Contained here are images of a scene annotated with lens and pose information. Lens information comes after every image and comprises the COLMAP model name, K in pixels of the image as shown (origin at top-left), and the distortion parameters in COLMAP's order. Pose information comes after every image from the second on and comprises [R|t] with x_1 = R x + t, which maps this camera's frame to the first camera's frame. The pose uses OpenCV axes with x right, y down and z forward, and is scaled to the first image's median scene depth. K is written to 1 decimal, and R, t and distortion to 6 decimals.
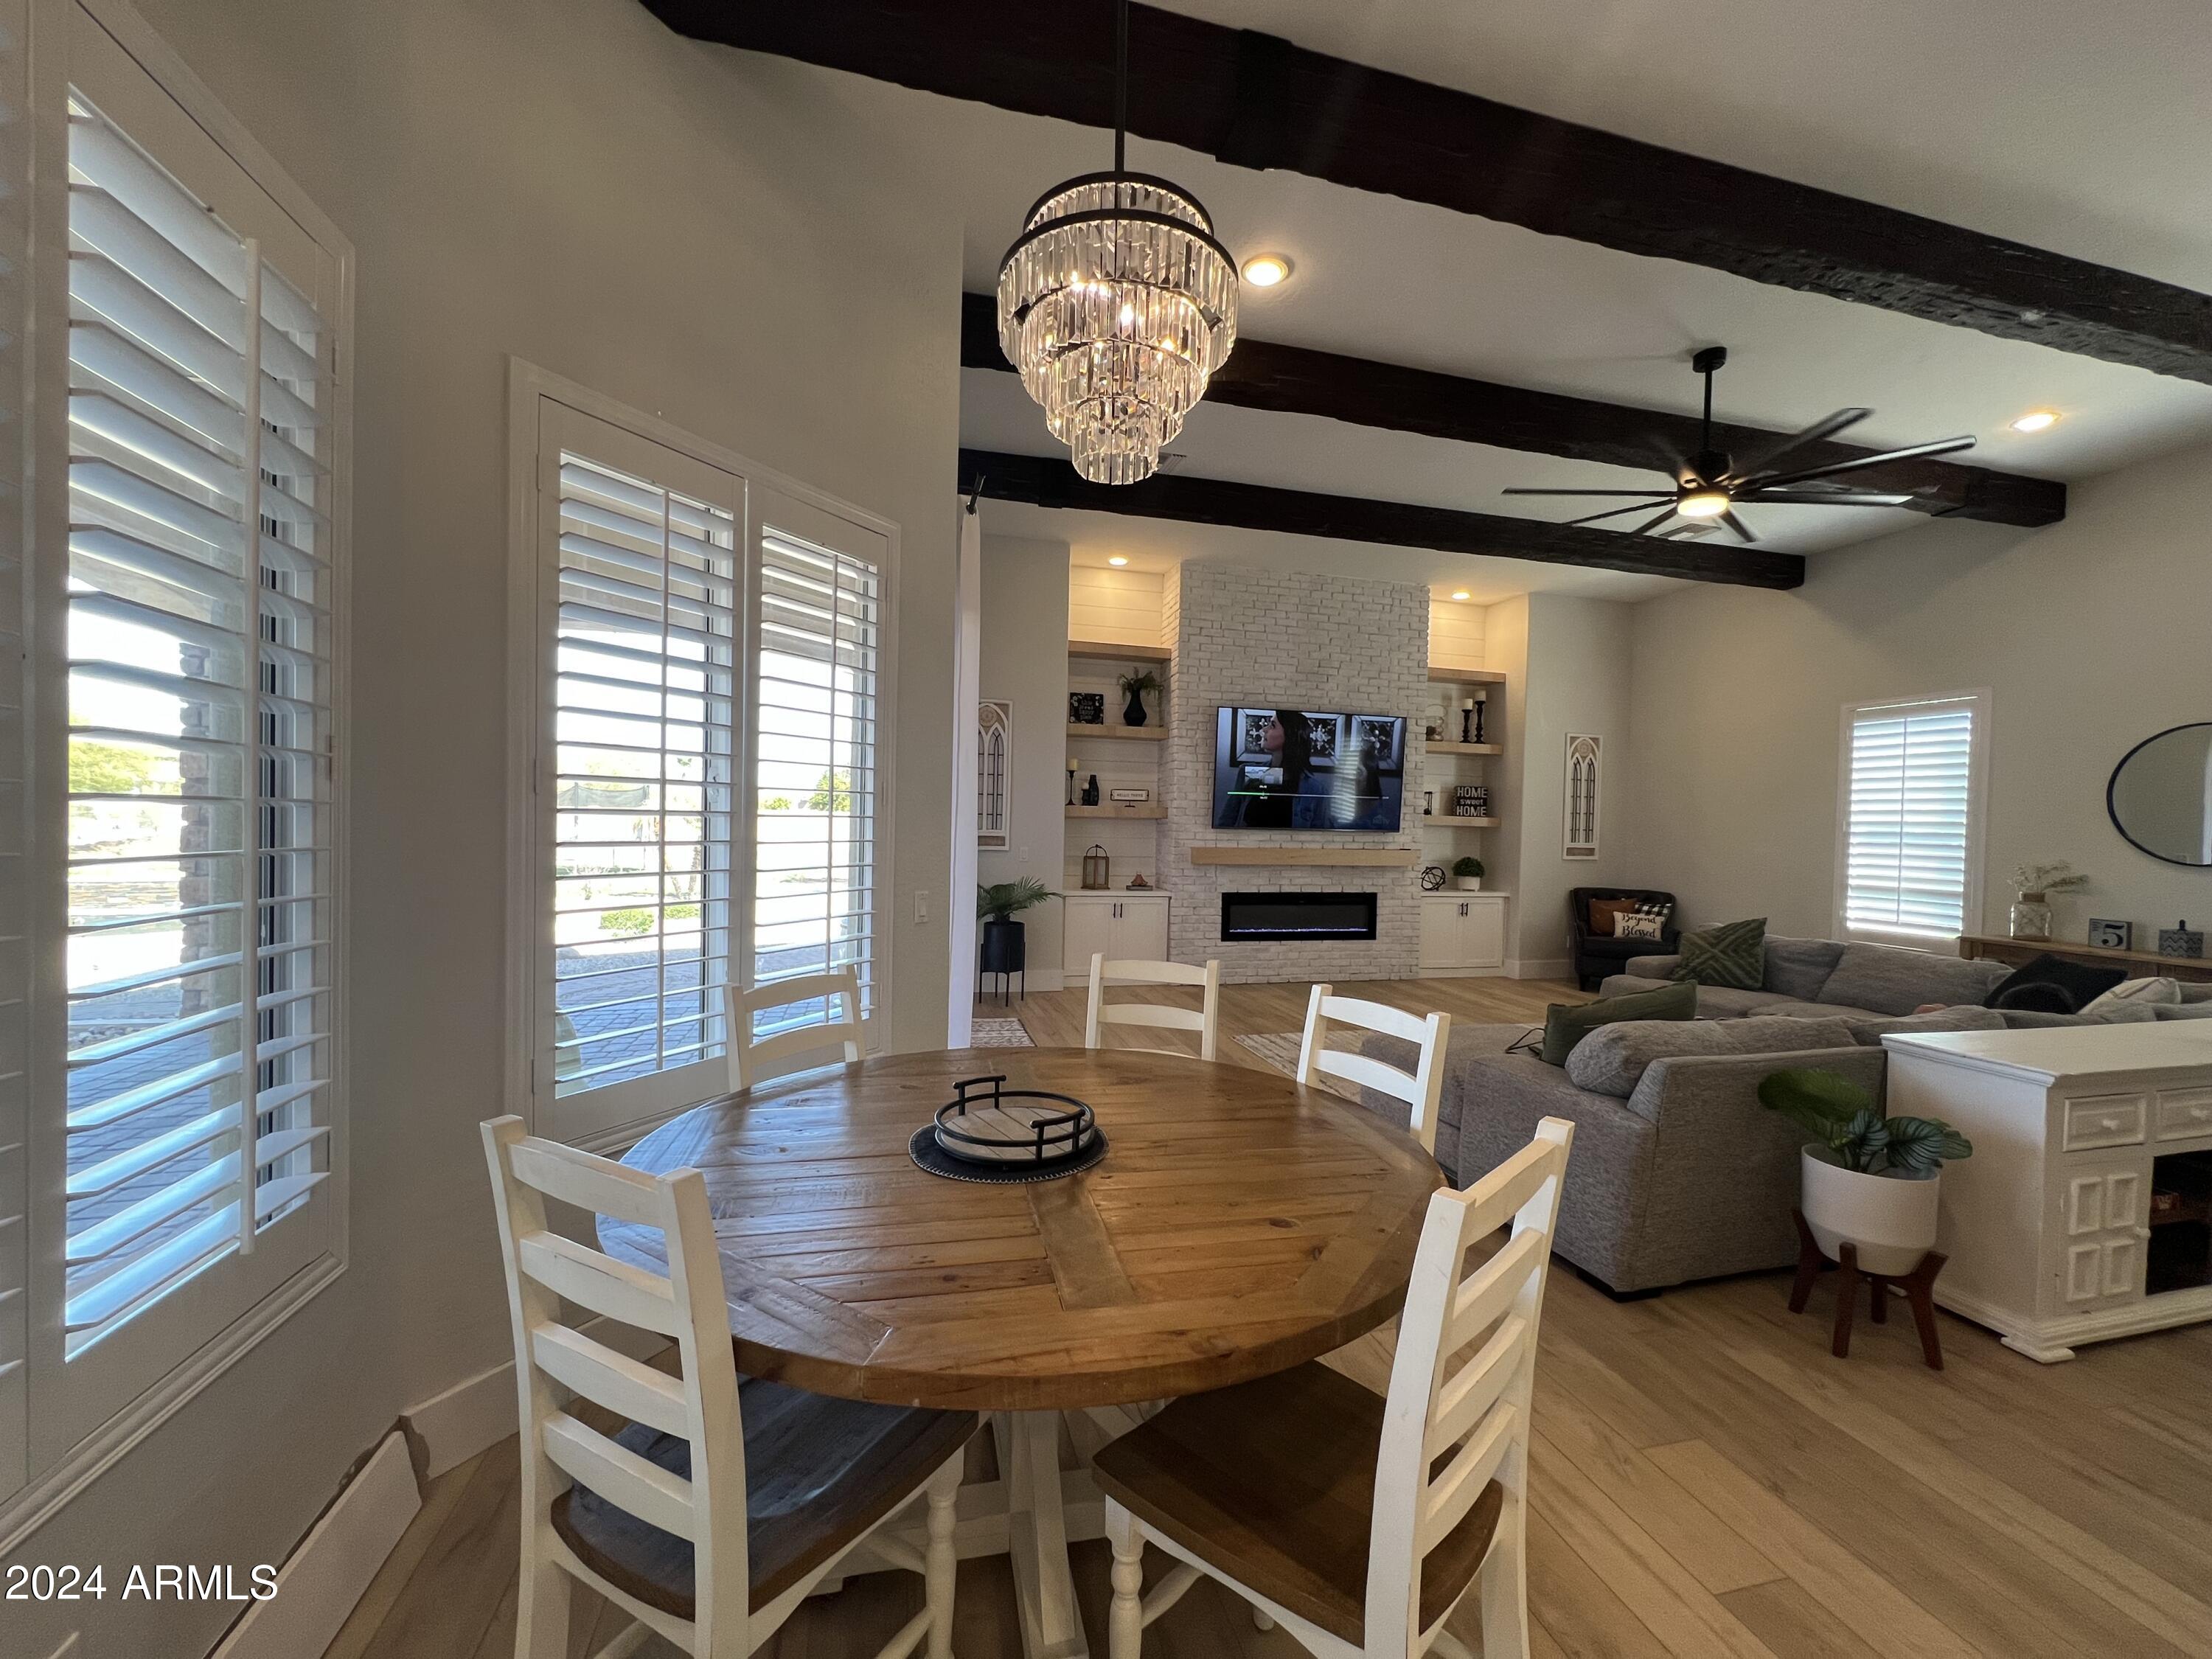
lens RADIAL K [[891.7, 0, 1102.8], [0, 891.7, 833.4], [0, 0, 1]] dist [-0.002491, 0.000569]
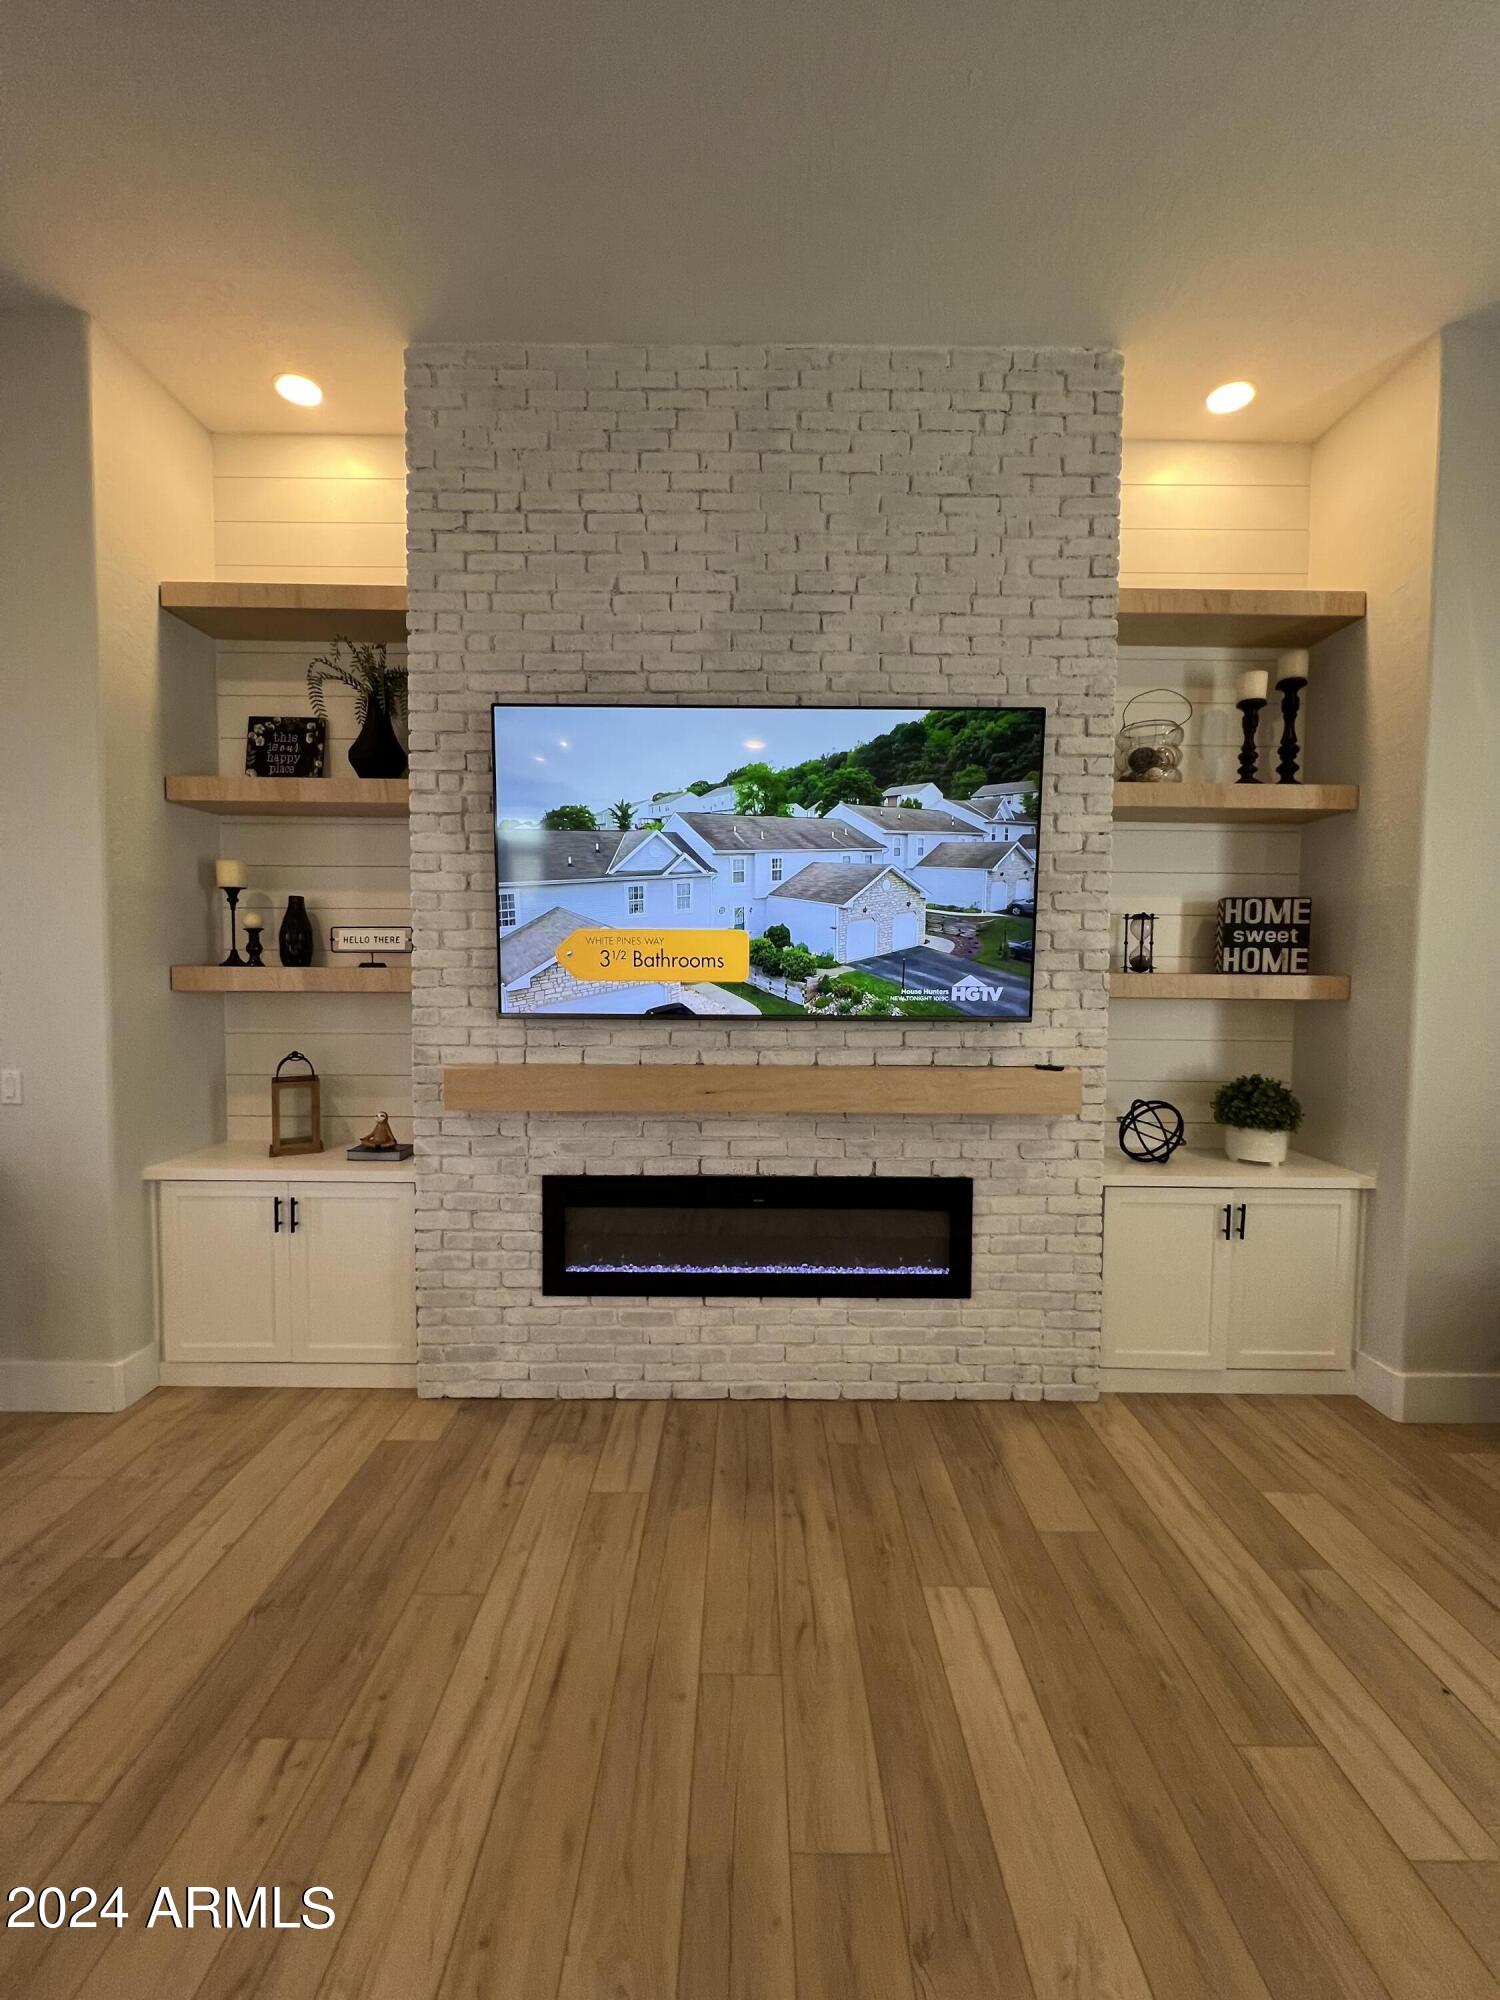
lens RADIAL K [[803.3, 0, 771.5], [0, 803.3, 1005.8], [0, 0, 1]] dist [-0.001484, 0.000655]
pose [[0.968880, -0.006464, -0.247447, 0.309381], [0.012038, 0.999707, 0.021021, -0.016138], [0.247238, -0.023345, 0.968673, 0.642874]]
